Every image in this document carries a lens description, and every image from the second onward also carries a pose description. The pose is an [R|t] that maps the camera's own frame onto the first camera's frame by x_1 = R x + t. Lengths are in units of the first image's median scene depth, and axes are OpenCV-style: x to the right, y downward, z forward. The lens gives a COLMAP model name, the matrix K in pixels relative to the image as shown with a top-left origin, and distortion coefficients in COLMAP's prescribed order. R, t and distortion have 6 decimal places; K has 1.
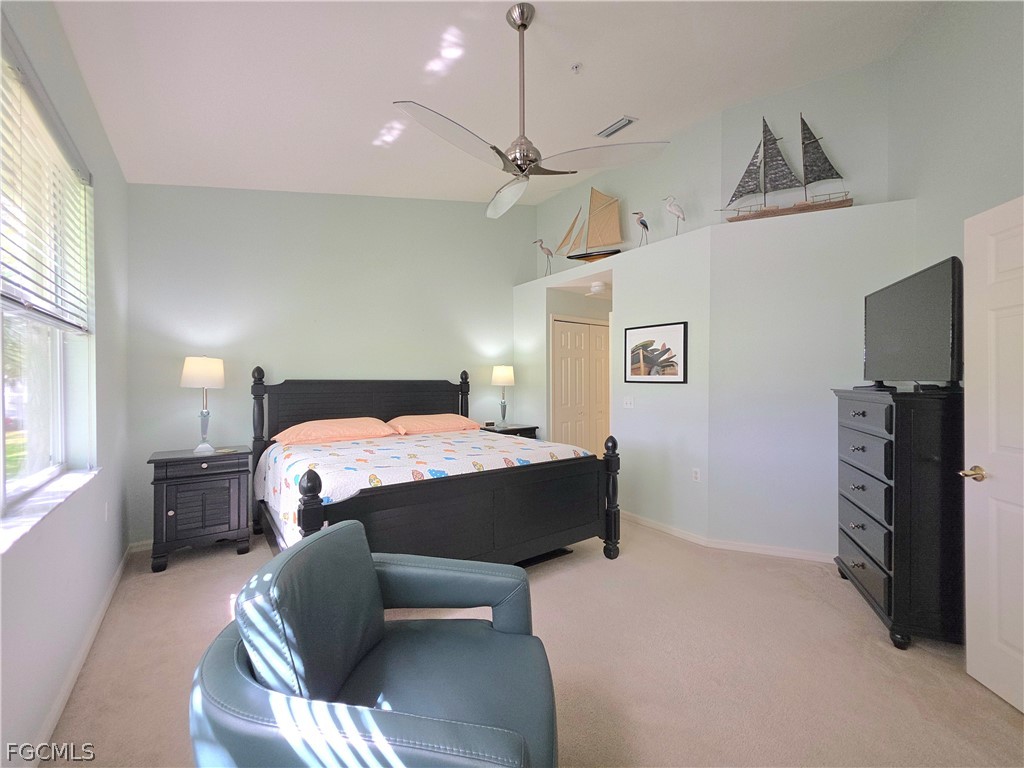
lens RADIAL K [[420.1, 0, 517.1], [0, 420.1, 382.5], [0, 0, 1]] dist [0.000830, -0.000010]
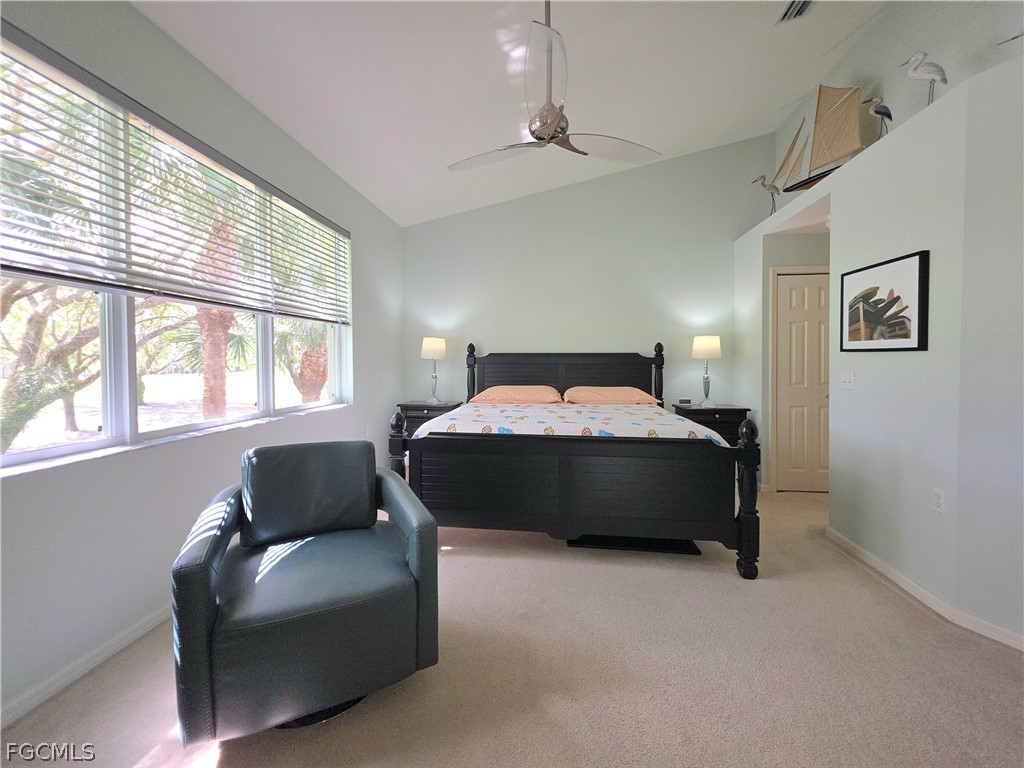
lens RADIAL K [[413.6, 0, 493.4], [0, 413.6, 365.1], [0, 0, 1]] dist [0.000789, 0.000119]
pose [[0.718581, 0.008696, -0.695389, 0.336351], [-0.001164, 0.999935, 0.011301, 0.016093], [0.695443, -0.007311, 0.718544, 0.106504]]
